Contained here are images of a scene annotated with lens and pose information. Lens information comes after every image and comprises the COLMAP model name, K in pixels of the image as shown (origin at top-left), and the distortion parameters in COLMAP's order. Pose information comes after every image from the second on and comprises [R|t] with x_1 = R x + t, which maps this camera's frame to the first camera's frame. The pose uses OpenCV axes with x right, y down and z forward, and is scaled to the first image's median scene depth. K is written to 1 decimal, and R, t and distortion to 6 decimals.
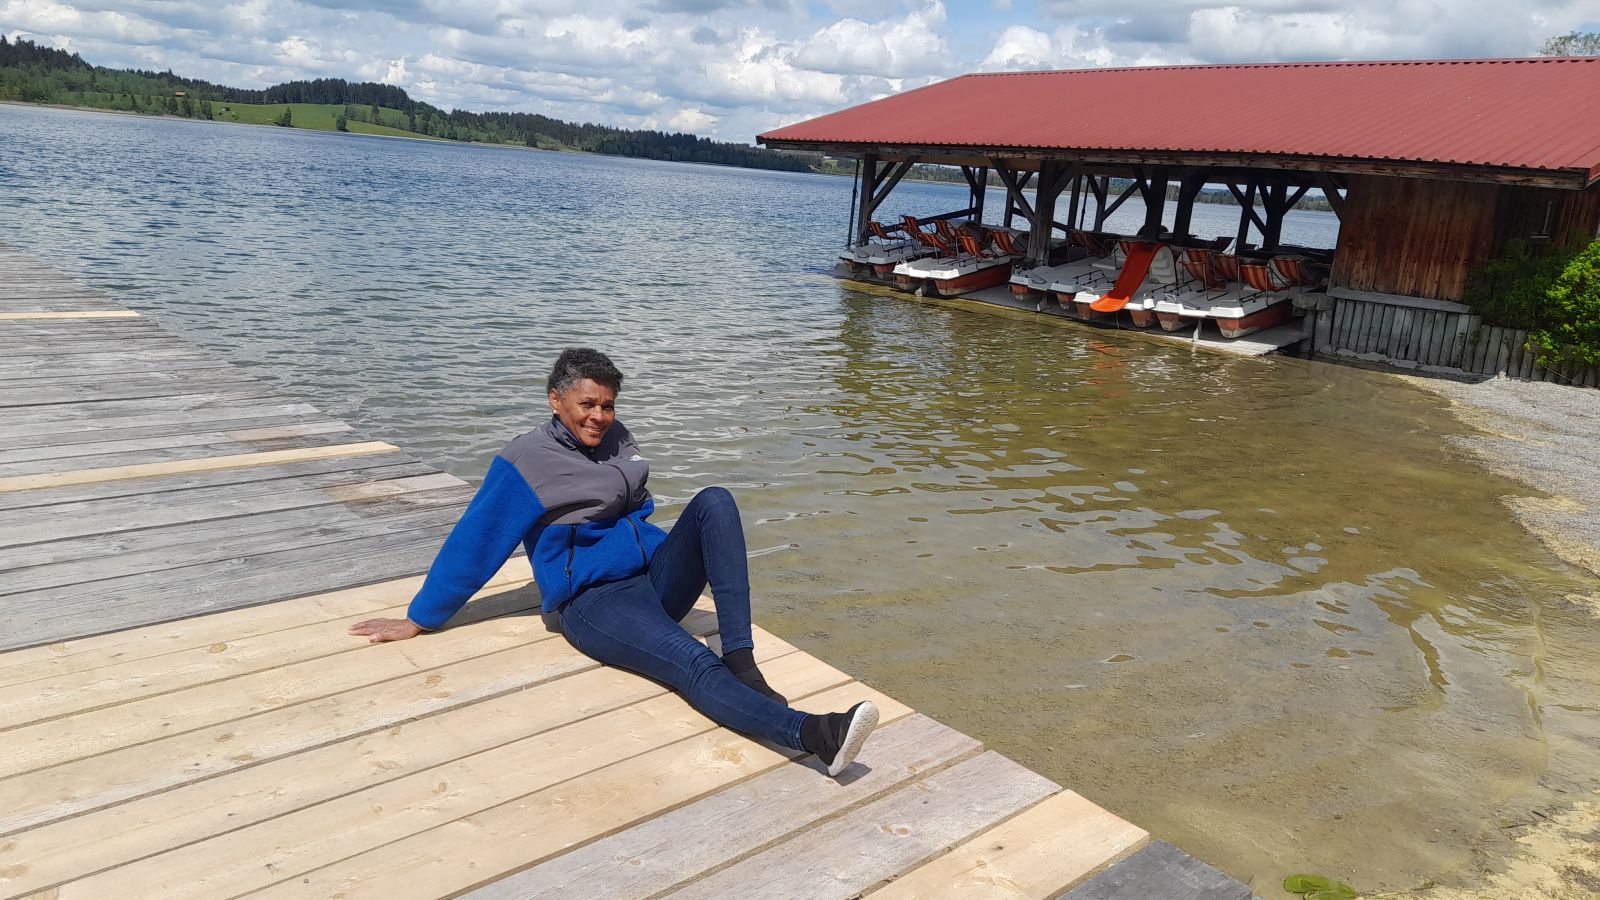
lens RADIAL K [[1103.8, 0, 800.0], [0, 1103.8, 450.0], [0, 0, 1]] dist [0.012852, -0.036200]
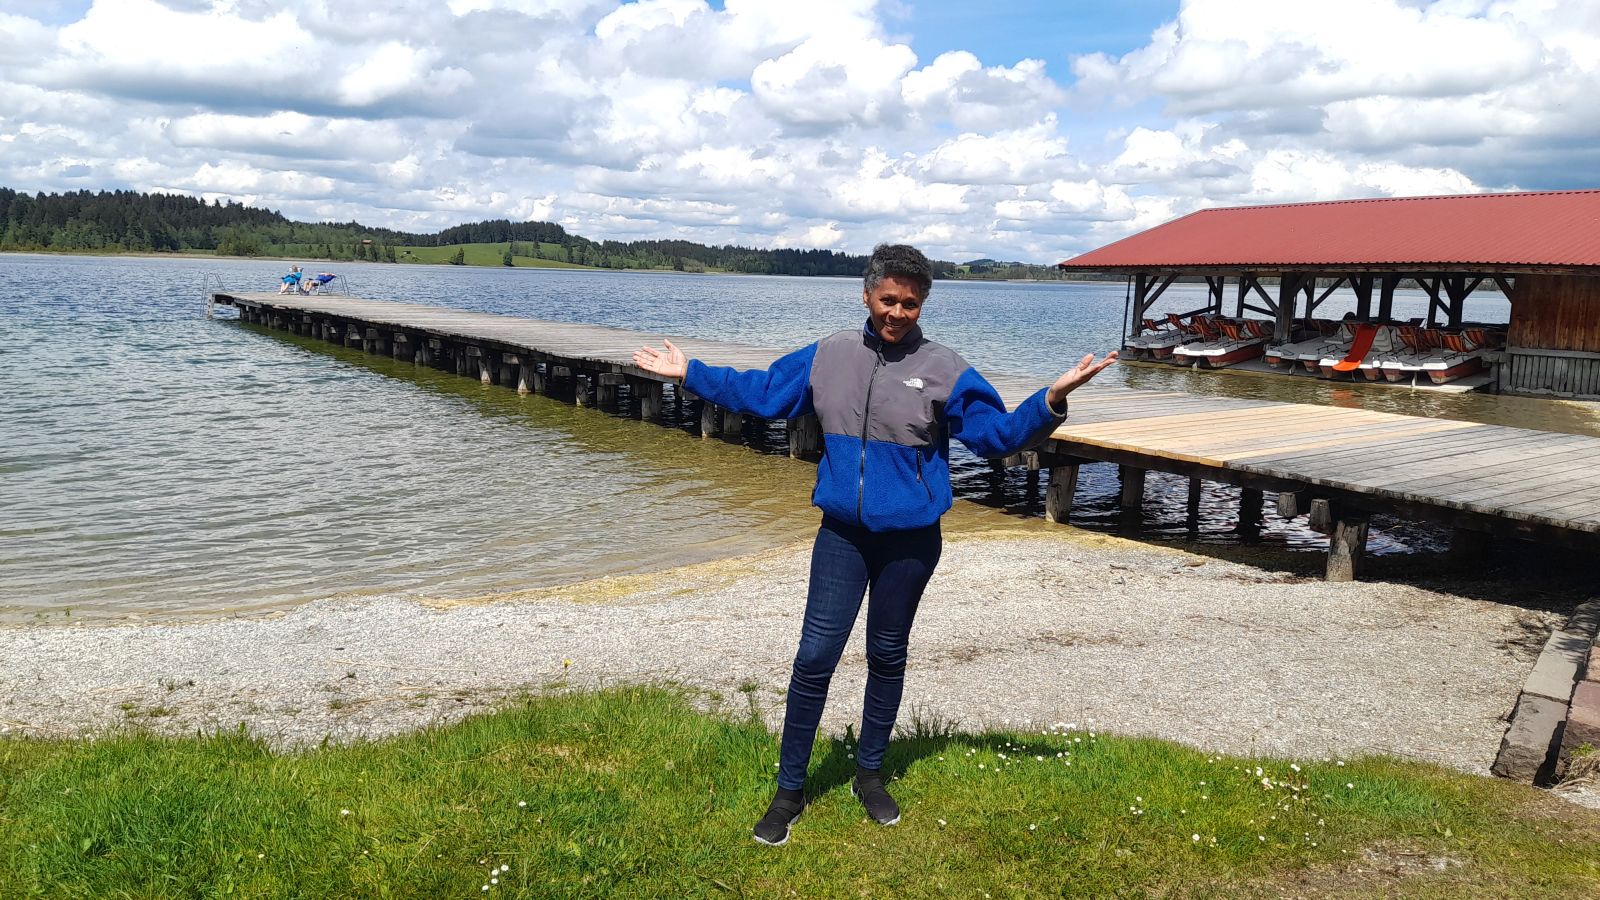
lens RADIAL K [[1093.8, 0, 740.3], [0, 1093.8, 450.1], [0, 0, 1]] dist [-0.002207, -0.032436]
pose [[0.985642, -0.029672, -0.166220, -0.223684], [0.013698, 0.995245, -0.096437, 0.087290], [0.168291, 0.092775, 0.981362, -0.441647]]
